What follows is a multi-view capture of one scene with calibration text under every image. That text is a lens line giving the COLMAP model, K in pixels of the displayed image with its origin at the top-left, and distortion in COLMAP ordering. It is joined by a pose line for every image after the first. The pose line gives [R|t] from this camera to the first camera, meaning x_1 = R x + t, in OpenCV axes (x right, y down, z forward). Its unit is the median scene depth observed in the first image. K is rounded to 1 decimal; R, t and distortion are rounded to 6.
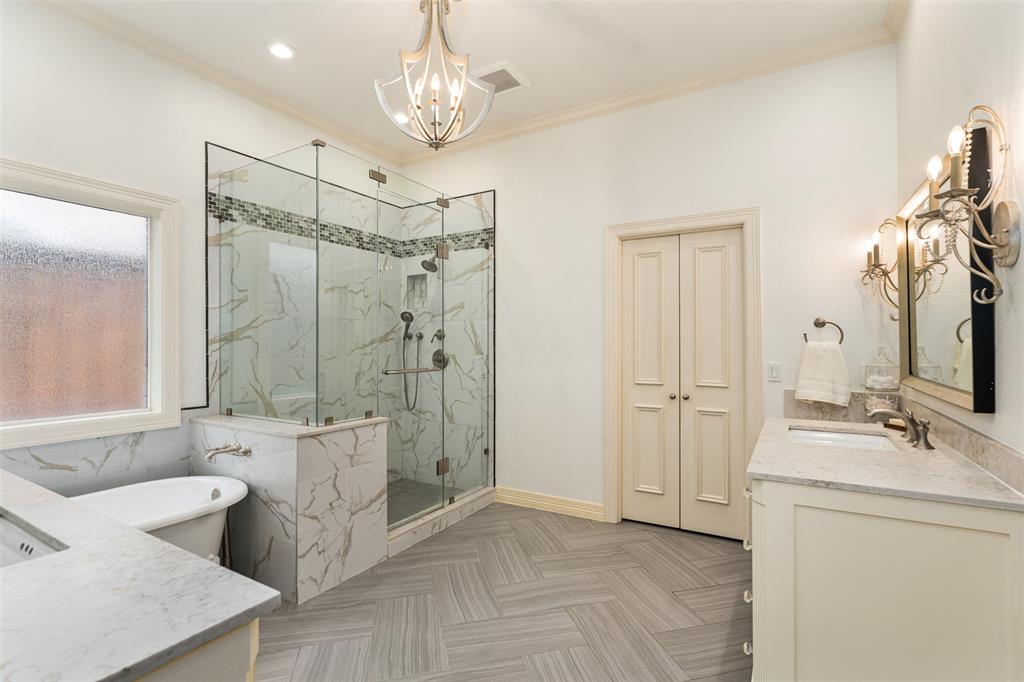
lens RADIAL K [[475.3, 0, 512.0], [0, 475.3, 341.0], [0, 0, 1]] dist [-0.003809, -0.000321]
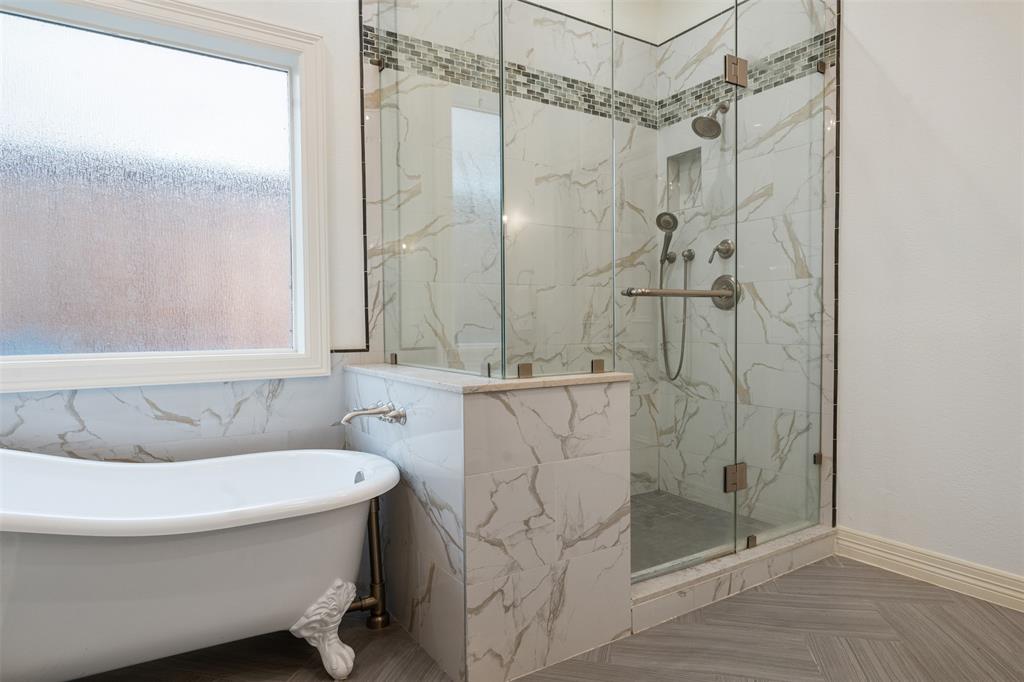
lens RADIAL K [[607.5, 0, 512.0], [0, 607.5, 341.0], [0, 0, 1]] dist [-0.002719, 0.000061]
pose [[0.894577, 0.008599, -0.446832, -0.070707], [0.009823, 0.999195, 0.038896, 0.087509], [0.446806, -0.039185, 0.893772, 0.303328]]
